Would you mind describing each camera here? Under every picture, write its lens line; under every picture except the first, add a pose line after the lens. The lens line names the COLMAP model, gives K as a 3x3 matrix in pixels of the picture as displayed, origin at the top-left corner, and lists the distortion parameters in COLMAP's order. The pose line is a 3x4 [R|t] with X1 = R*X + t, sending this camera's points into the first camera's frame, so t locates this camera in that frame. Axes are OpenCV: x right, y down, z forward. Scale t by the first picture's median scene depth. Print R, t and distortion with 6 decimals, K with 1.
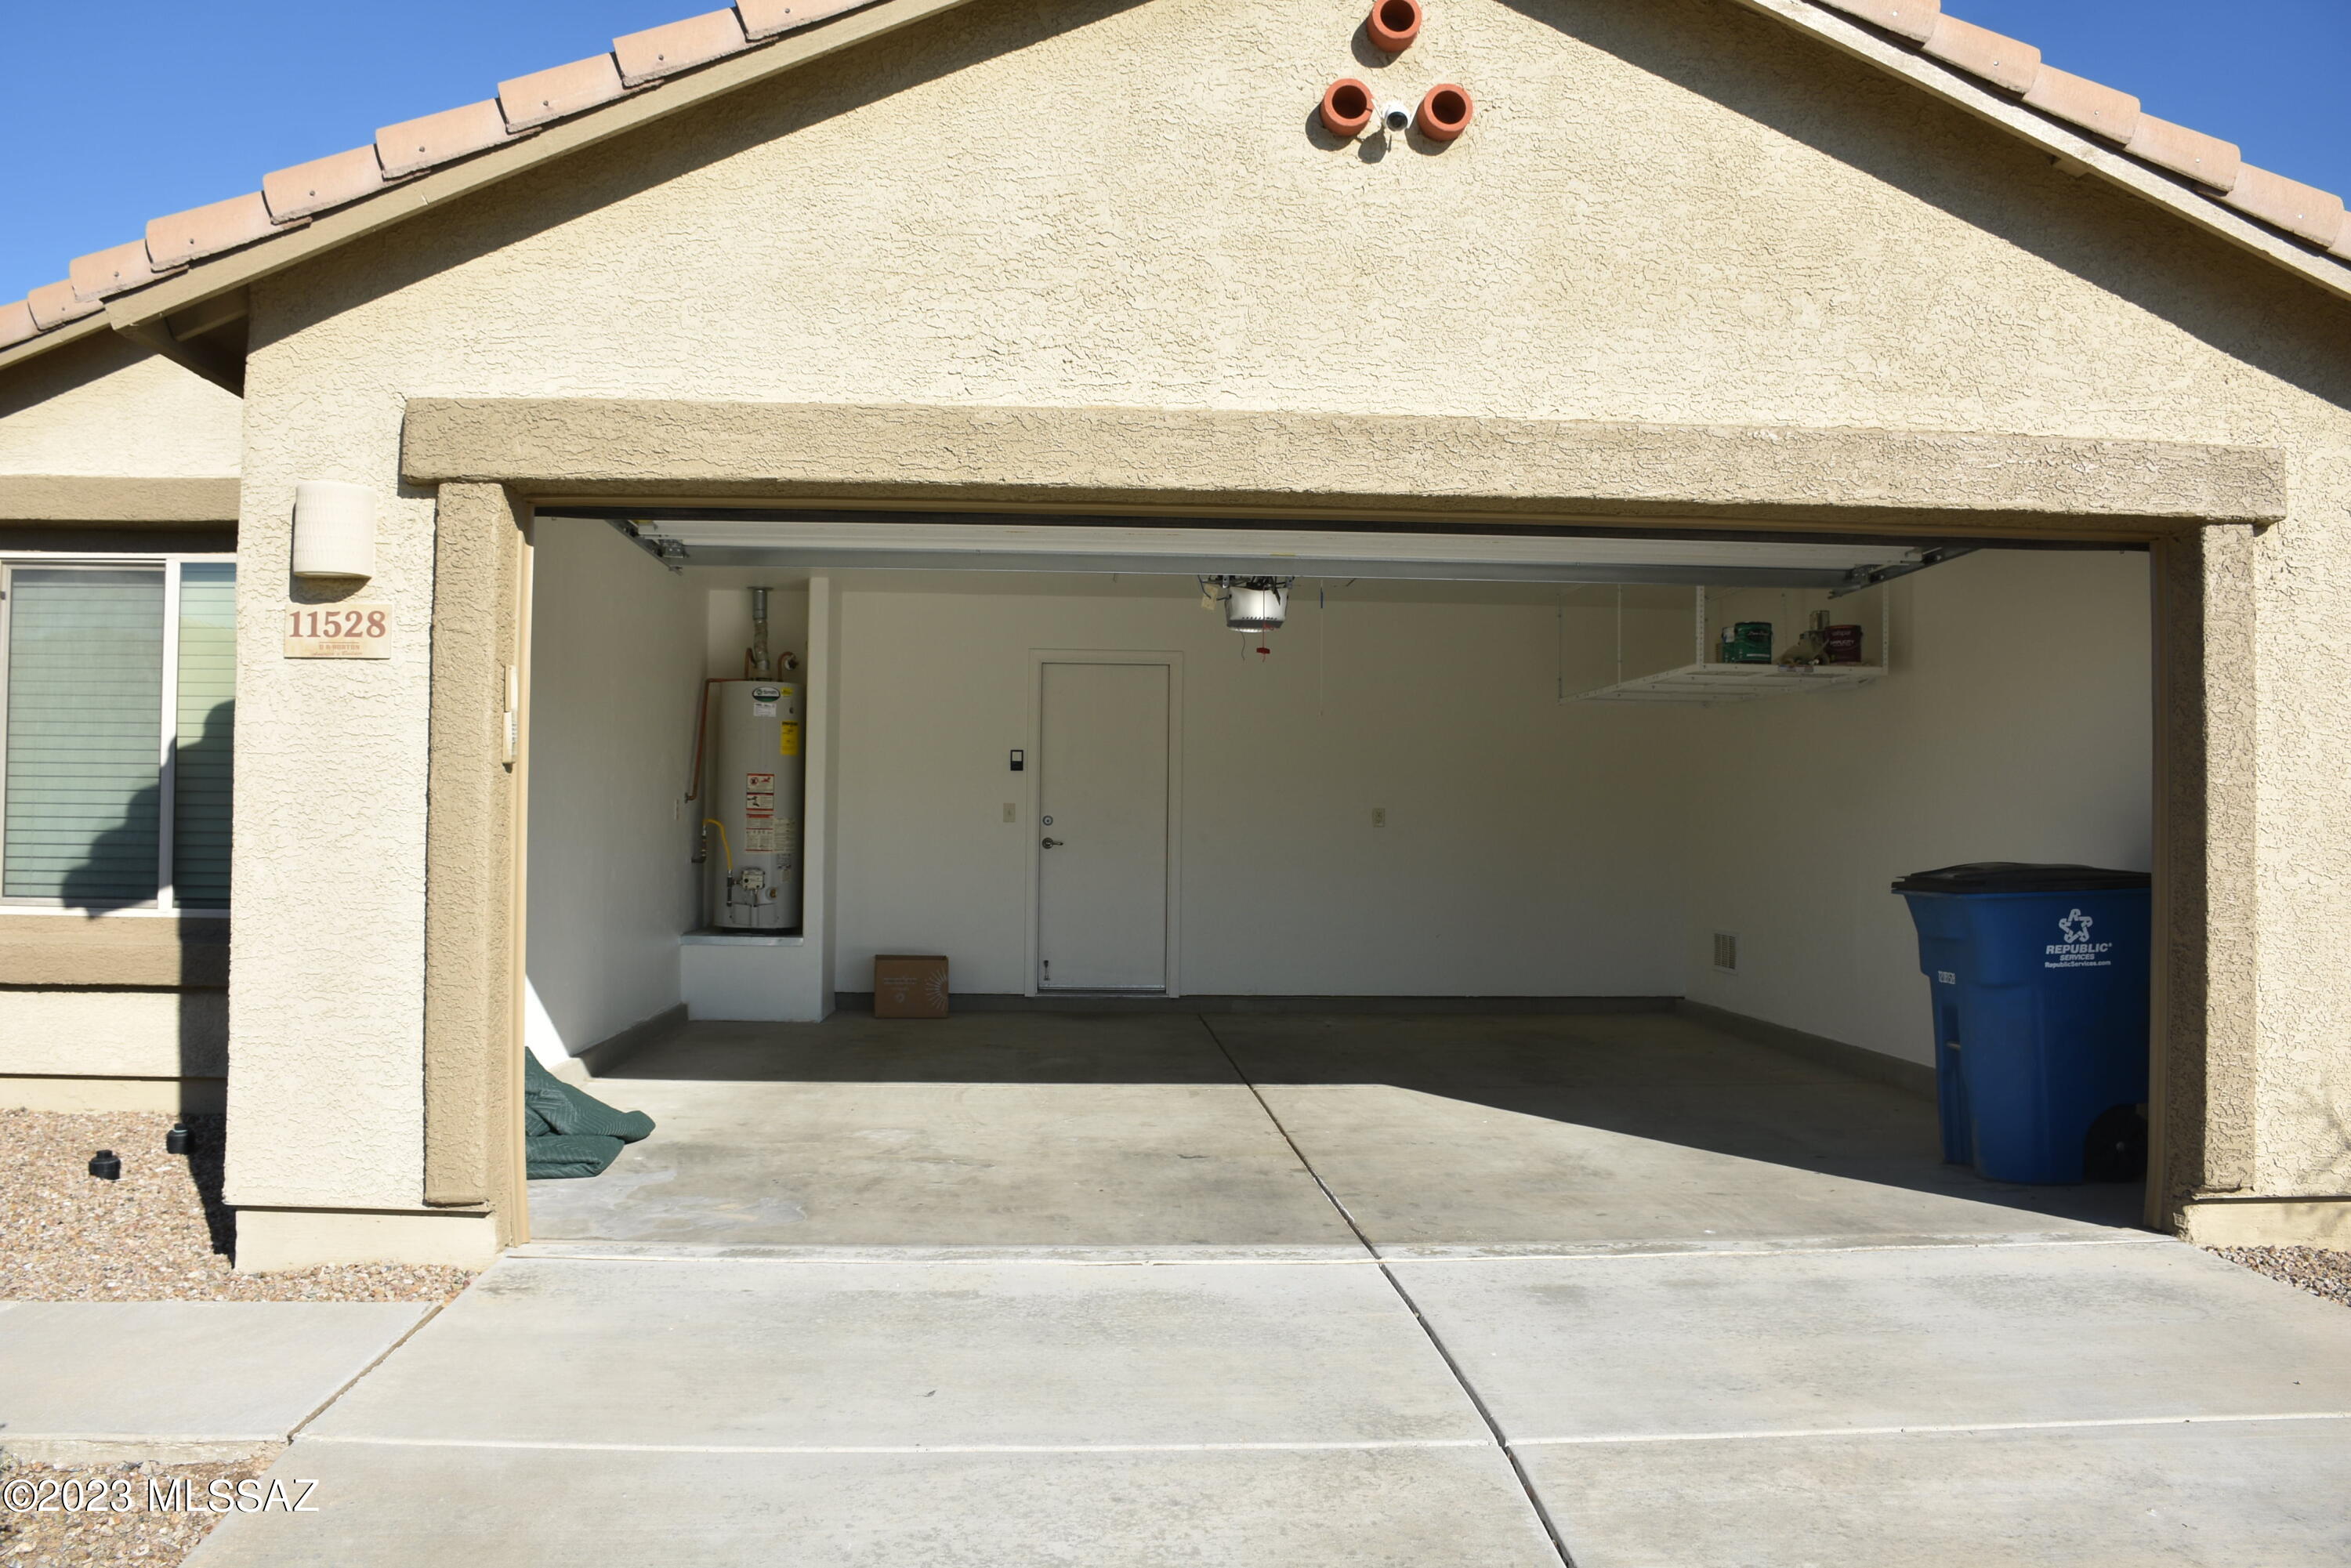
lens RADIAL K [[1833.0, 0, 1174.7], [0, 1833.0, 787.8], [0, 0, 1]] dist [-0.151845, 0.107309]
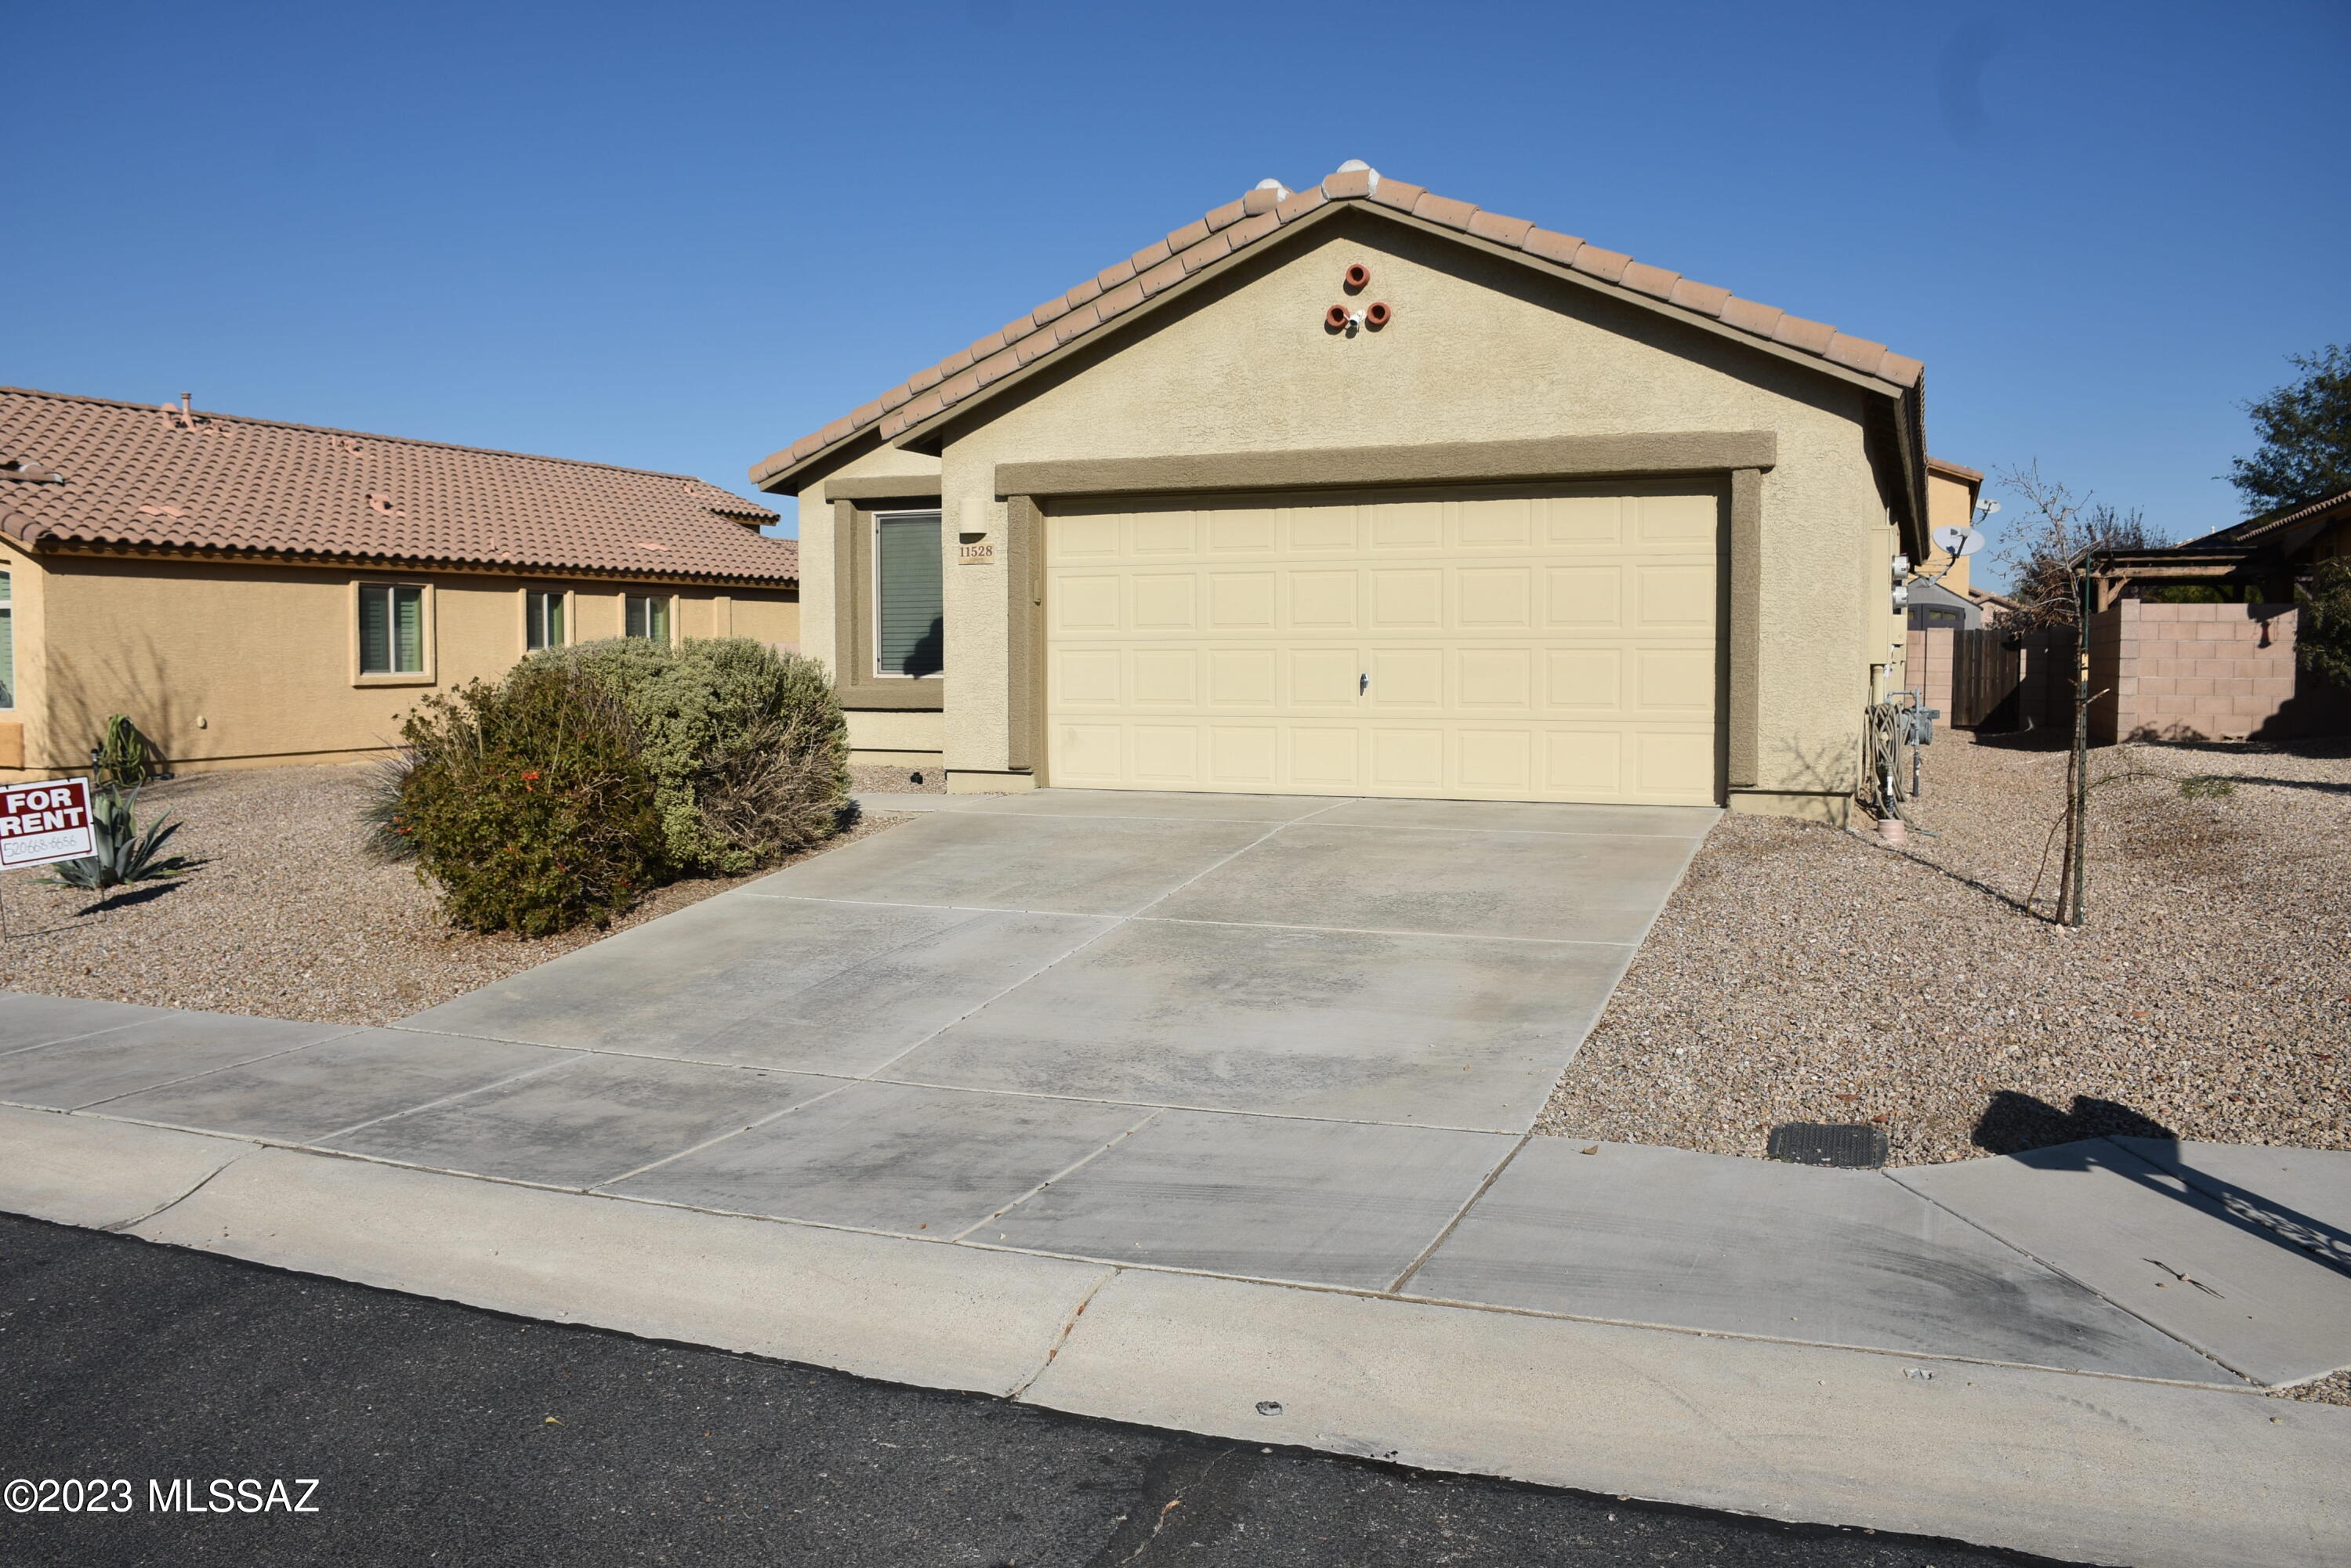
lens RADIAL K [[1833.0, 0, 1165.5], [0, 1833.0, 786.7], [0, 0, 1]] dist [-0.151845, 0.107309]
pose [[0.894066, 0.019507, -0.447510, 0.965705], [0.020488, 0.996225, 0.084359, 0.032403], [0.447466, -0.084592, 0.890291, -1.272789]]
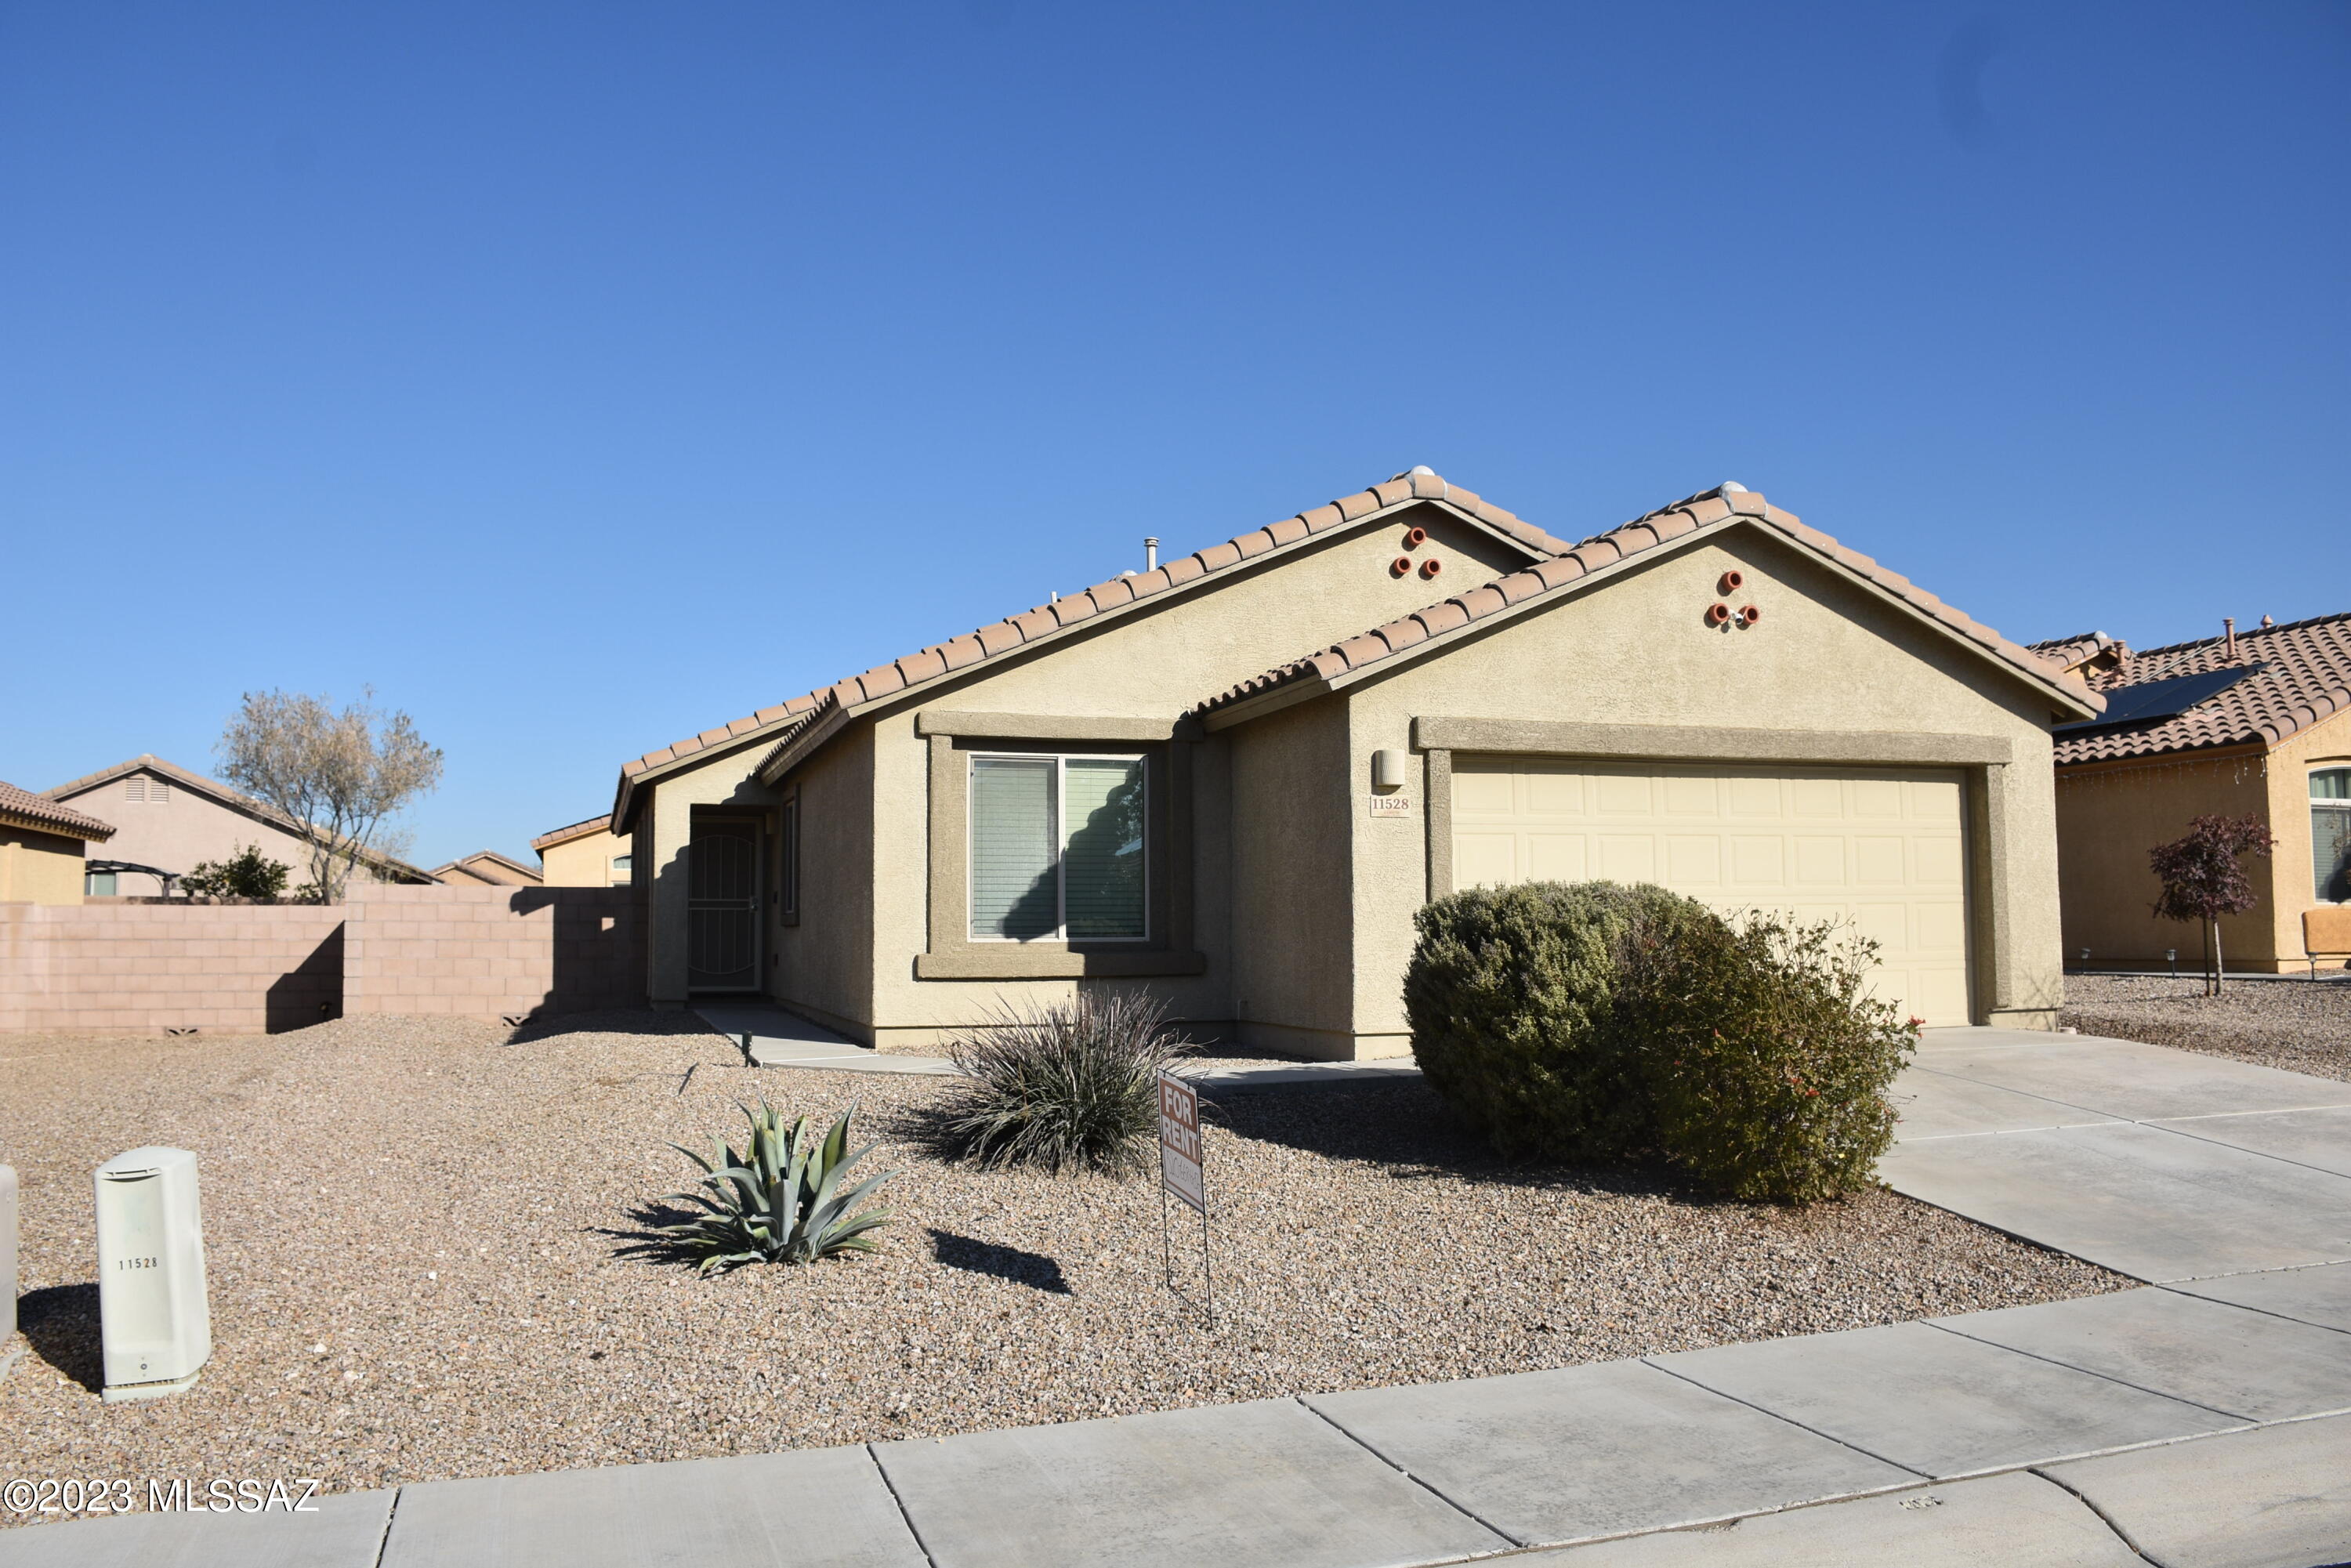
lens RADIAL K [[1833.0, 0, 1182.8], [0, 1833.0, 779.8], [0, 0, 1]] dist [-0.151845, 0.107309]
pose [[0.967307, 0.003745, 0.253583, -1.365971], [0.012097, 0.998071, -0.060888, 0.028693], [-0.253322, 0.061965, 0.965396, -1.402755]]
